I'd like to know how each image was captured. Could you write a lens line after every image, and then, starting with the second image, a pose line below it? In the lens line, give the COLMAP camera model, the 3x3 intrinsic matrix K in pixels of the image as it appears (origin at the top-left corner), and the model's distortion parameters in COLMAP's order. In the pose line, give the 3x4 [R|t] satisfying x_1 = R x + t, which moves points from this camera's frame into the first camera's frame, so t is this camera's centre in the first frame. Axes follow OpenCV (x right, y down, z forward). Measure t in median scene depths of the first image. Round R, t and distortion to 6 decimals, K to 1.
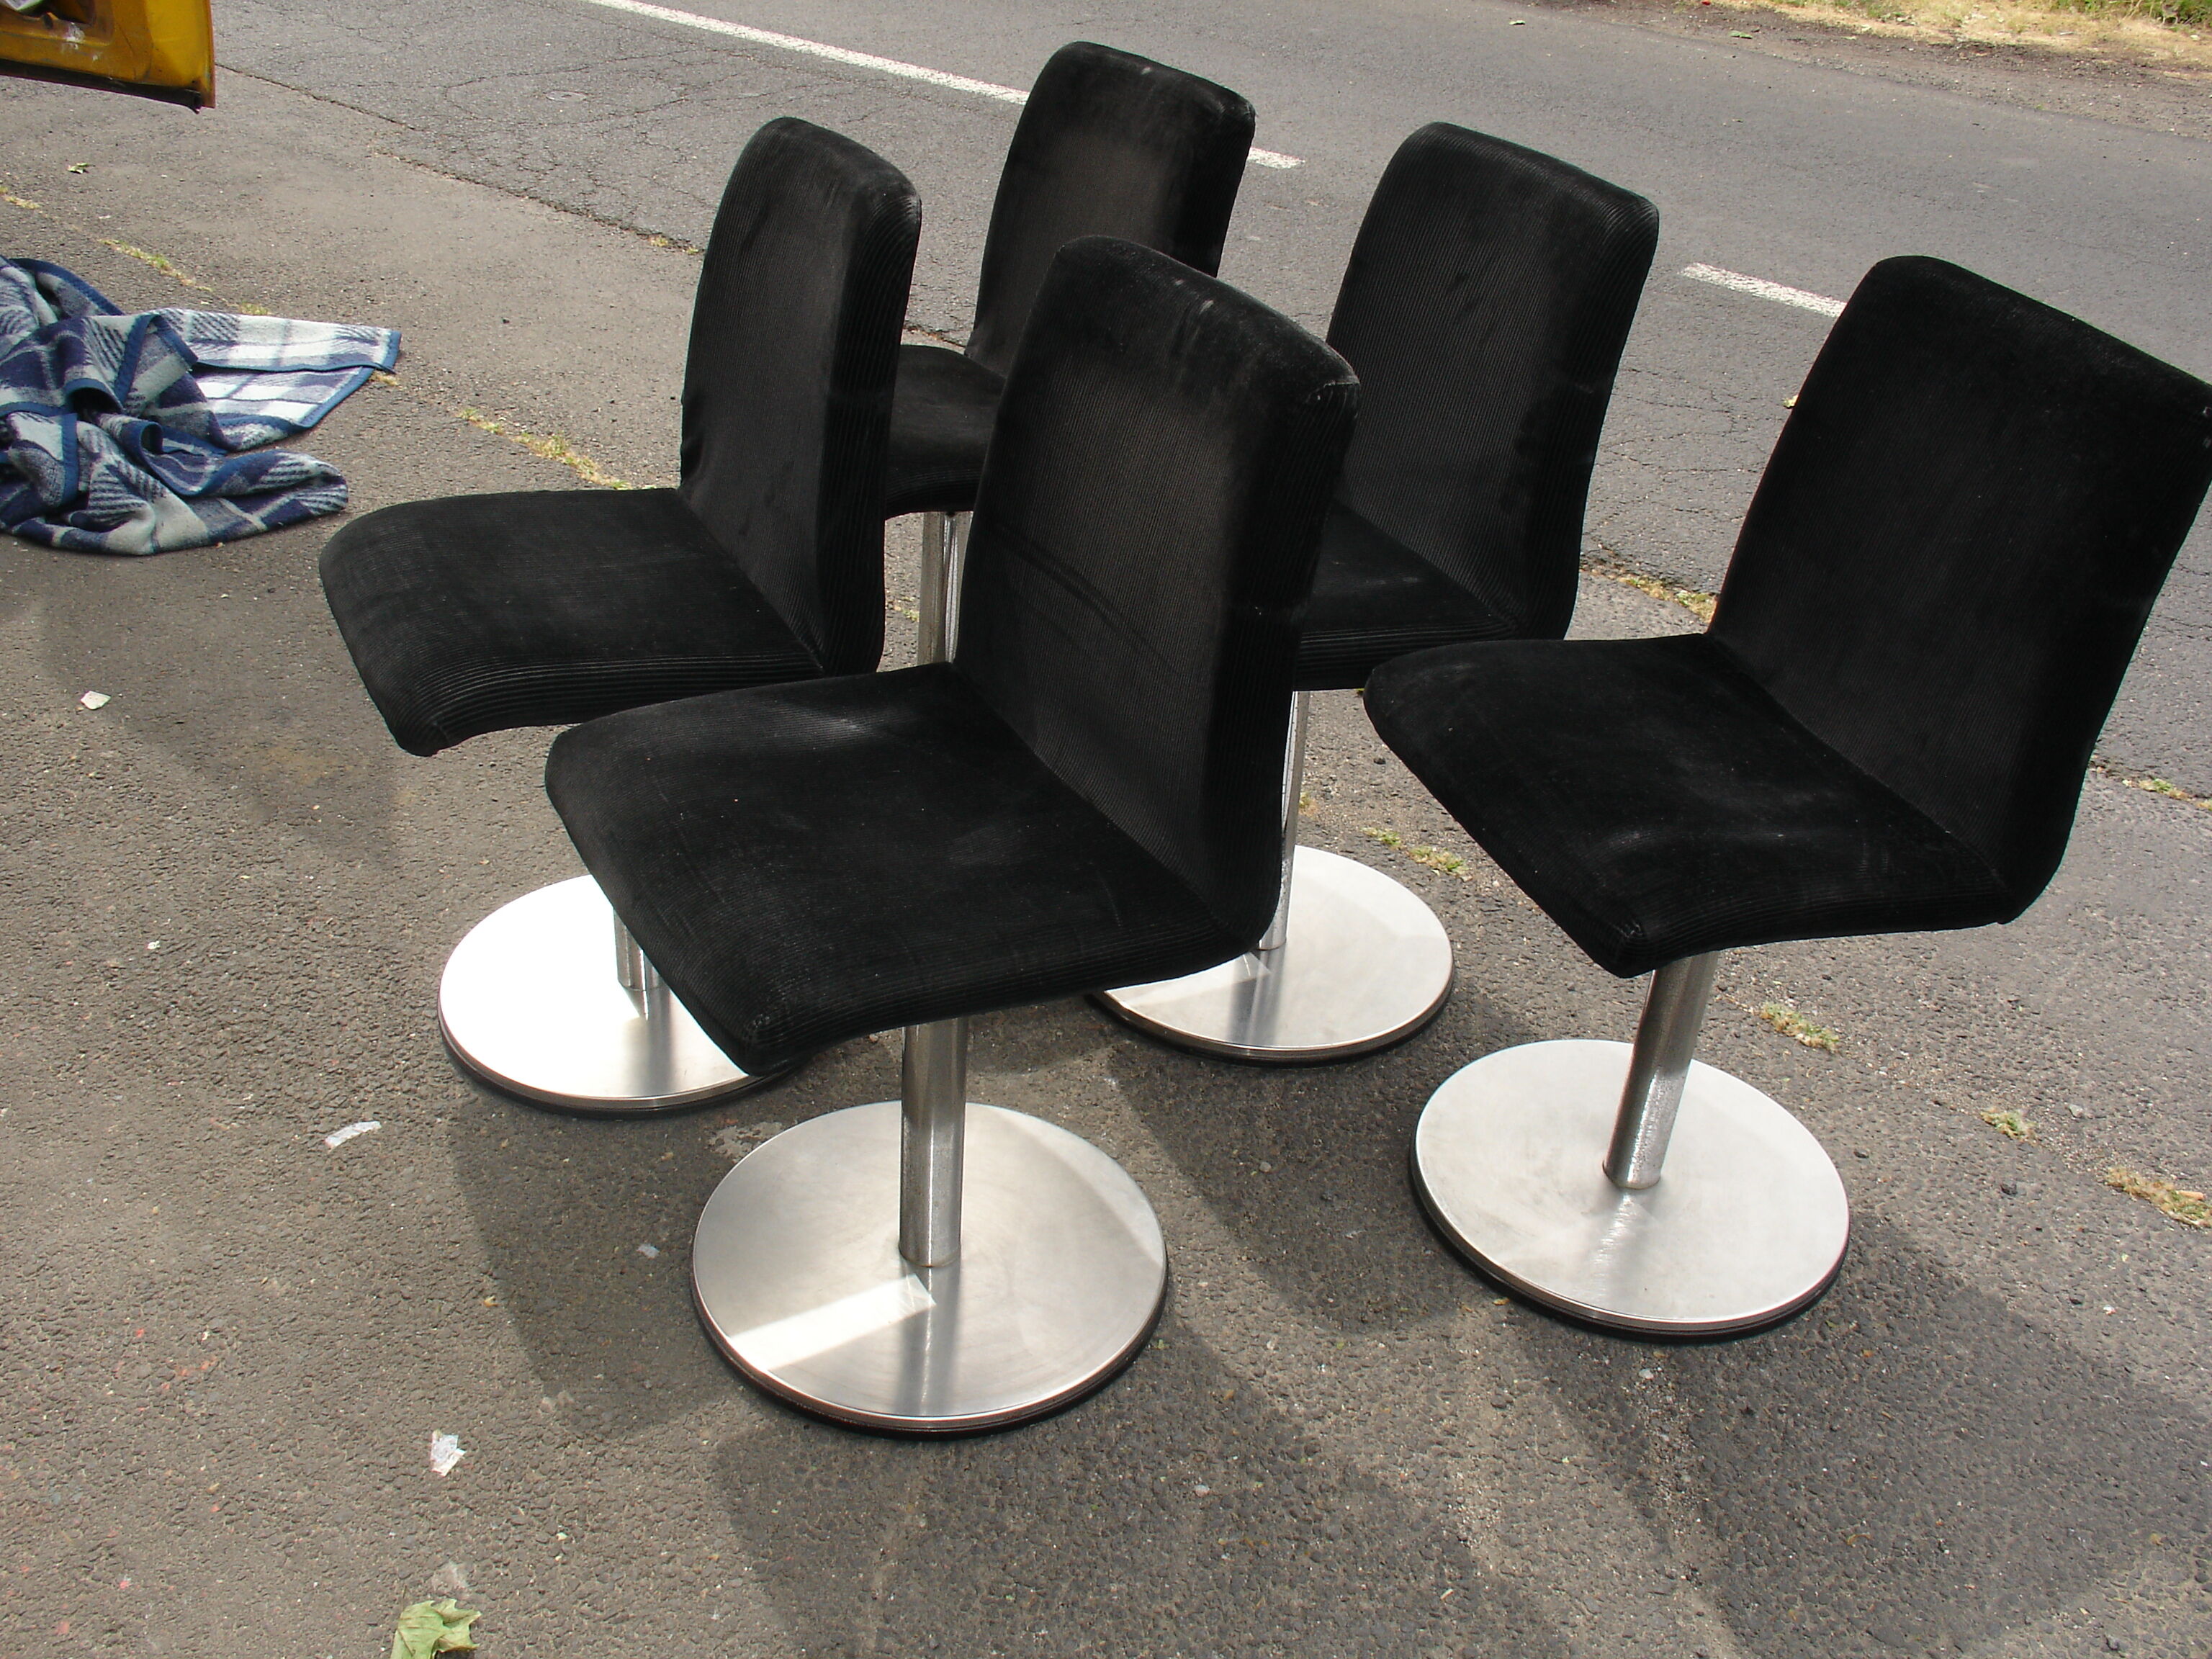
lens RADIAL K [[2191.2, 0, 1082.0], [0, 2191.2, 827.0], [0, 0, 1]] dist [-0.185436, 0.196890]
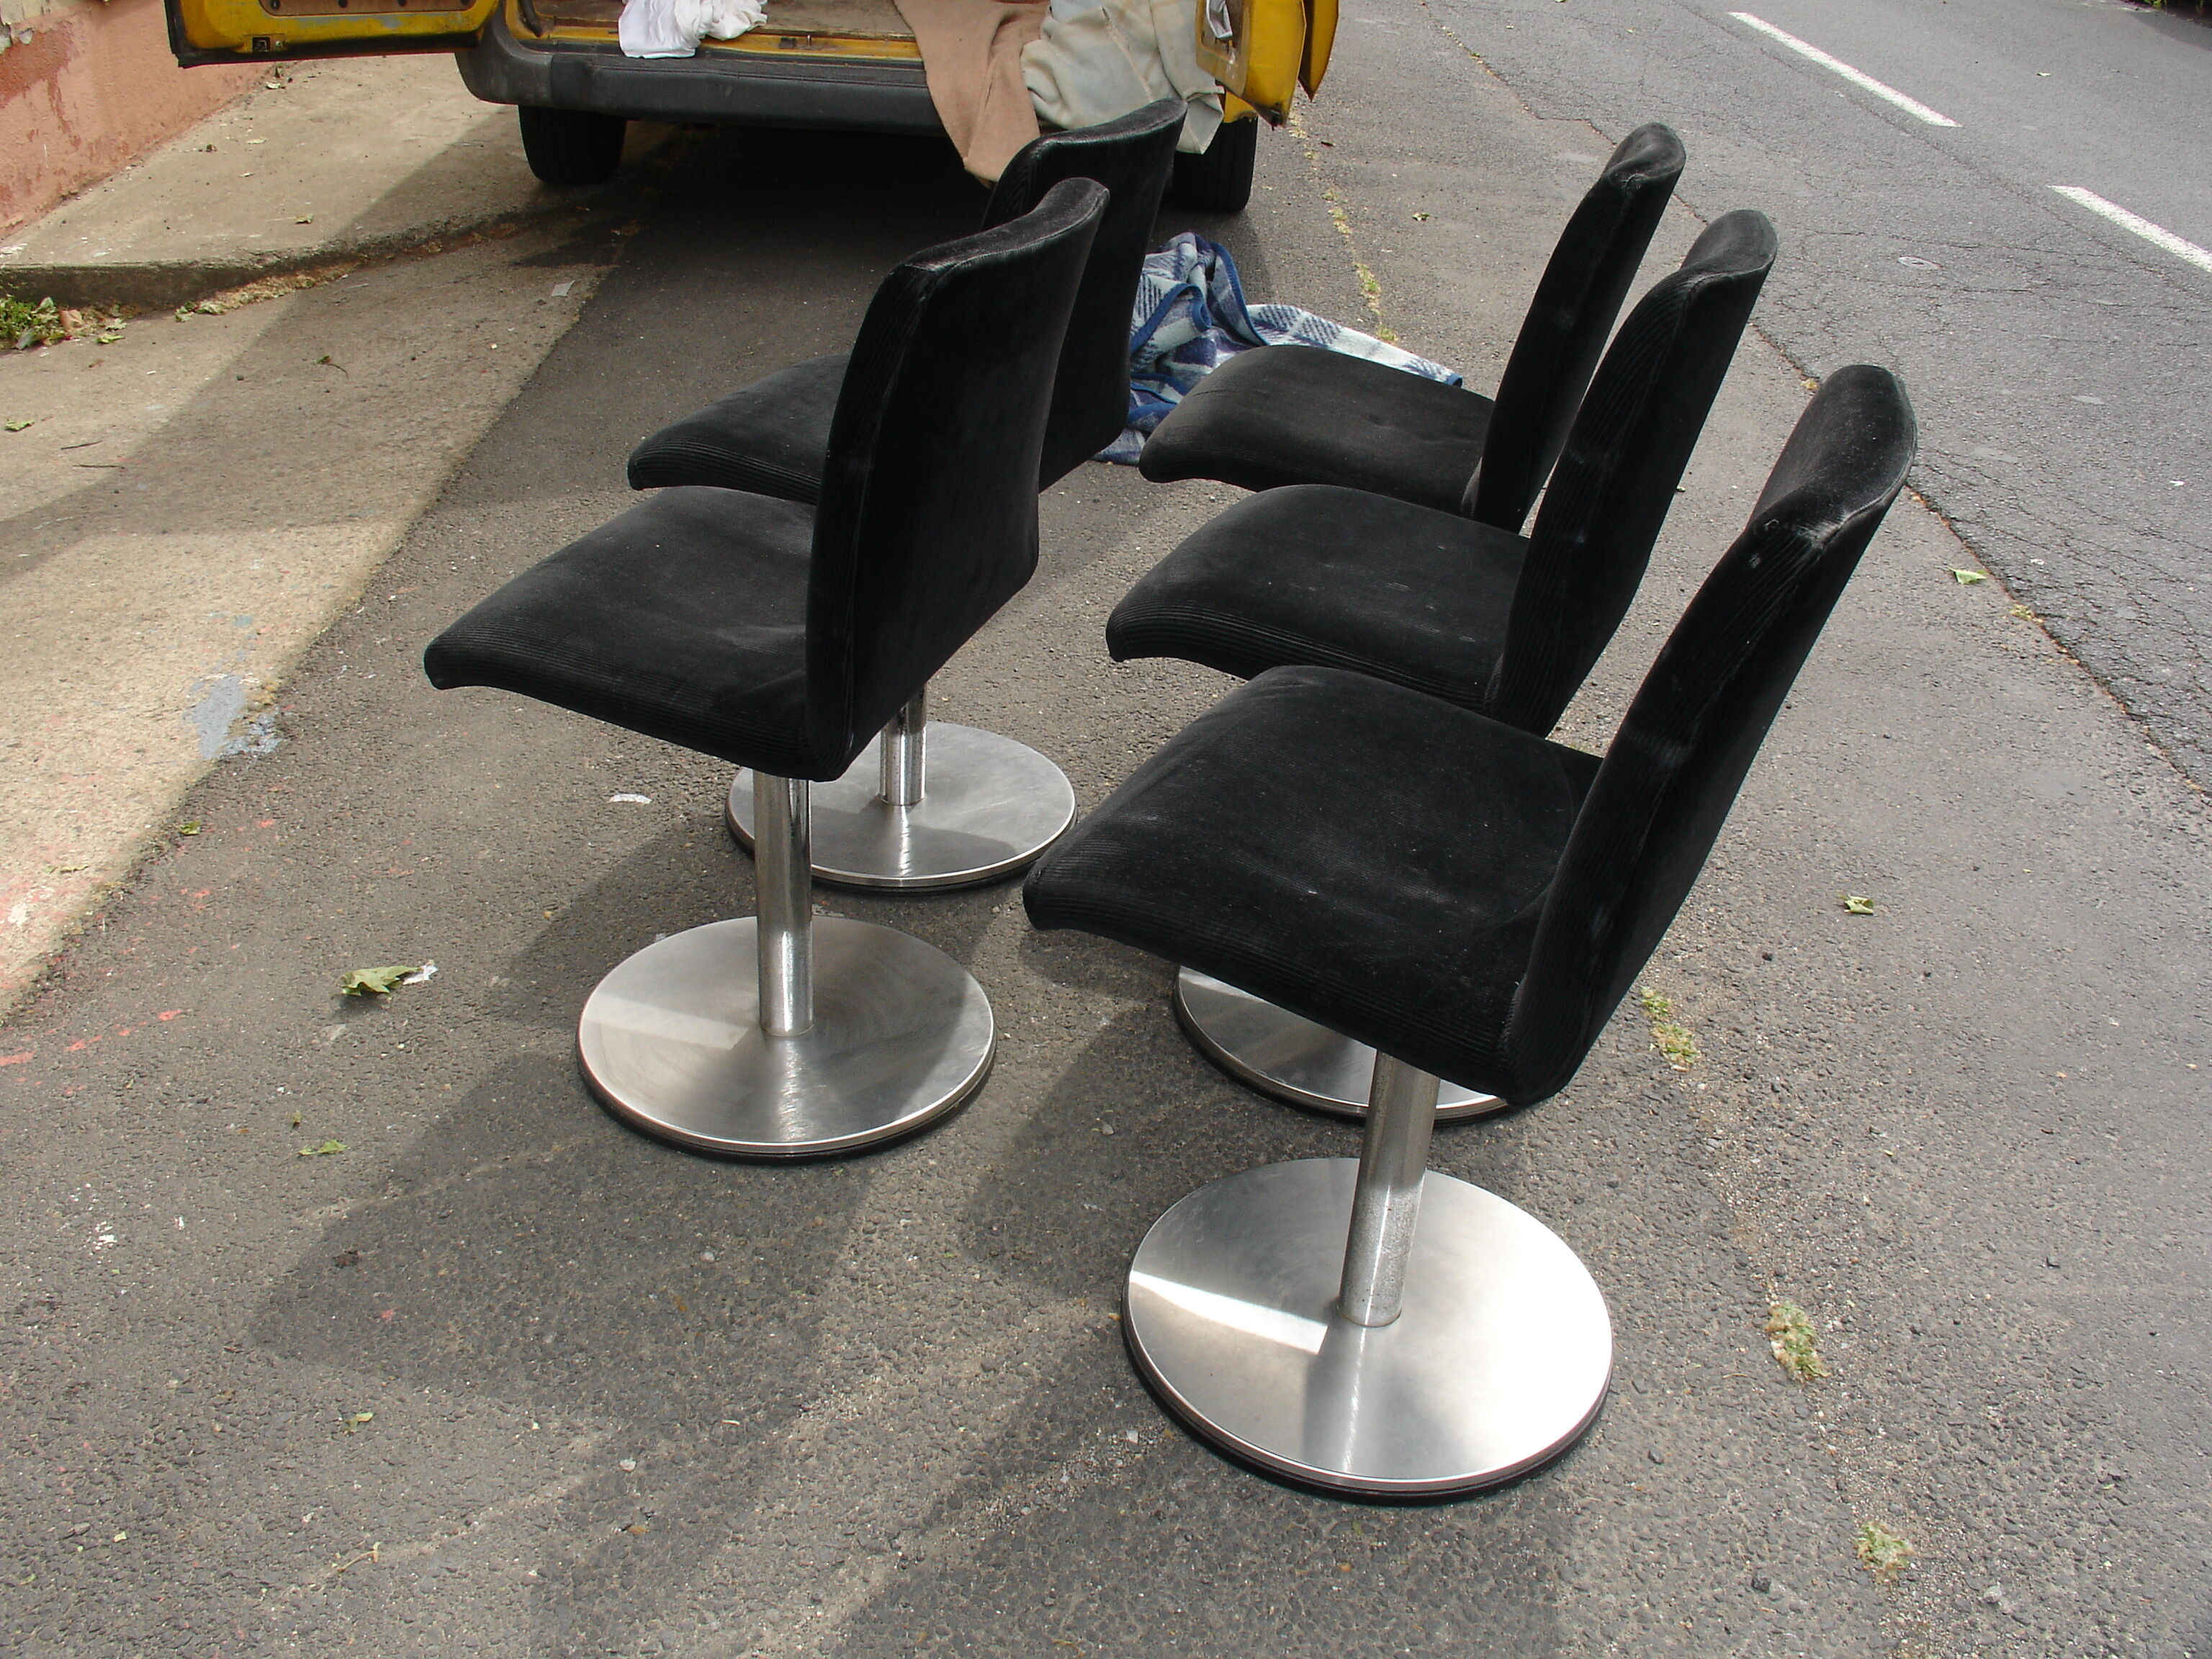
lens RADIAL K [[2191.2, 0, 1082.0], [0, 2191.2, 827.0], [0, 0, 1]] dist [-0.185436, 0.196890]
pose [[0.664955, 0.338982, -0.665527, 0.452879], [-0.398805, 0.914558, 0.067363, -0.023140], [0.631498, 0.220622, 0.743327, 0.135426]]
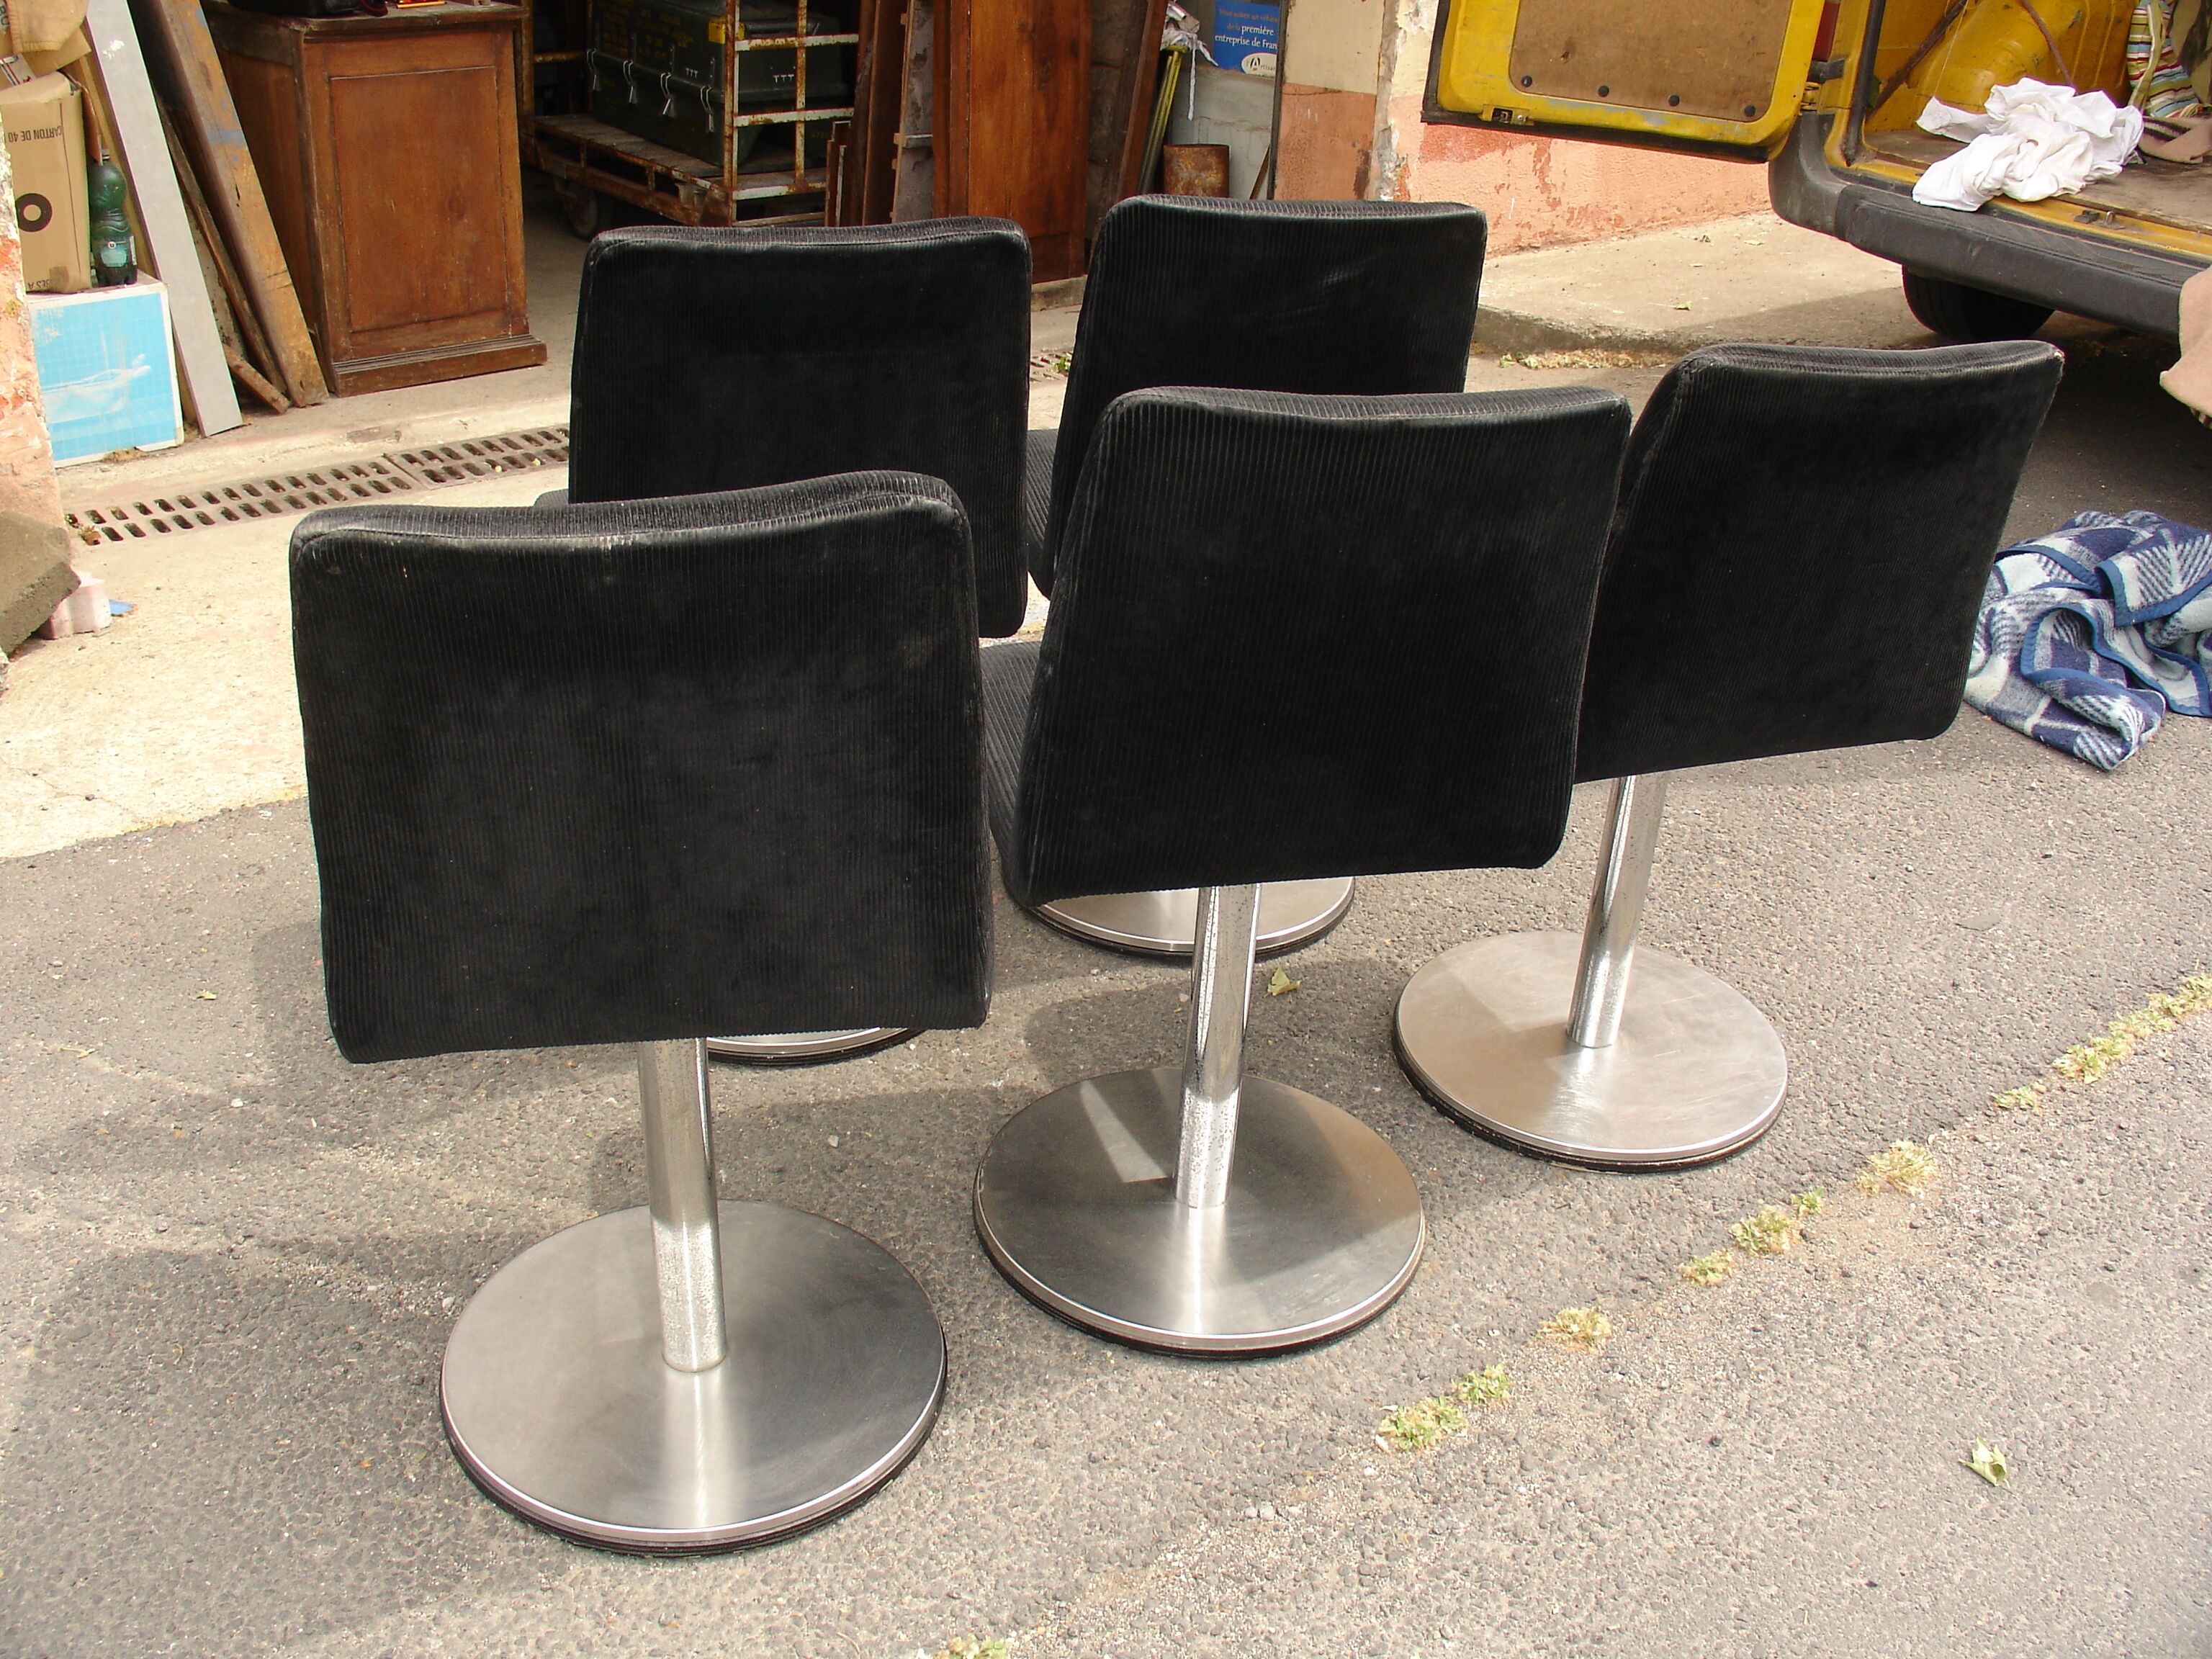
lens RADIAL K [[2191.2, 0, 1082.0], [0, 2191.2, 827.0], [0, 0, 1]] dist [-0.185436, 0.196890]
pose [[-0.195695, 0.396078, -0.897121, 0.593457], [-0.549506, 0.713413, 0.434838, -0.295075], [0.812248, 0.578069, 0.078036, 0.600036]]
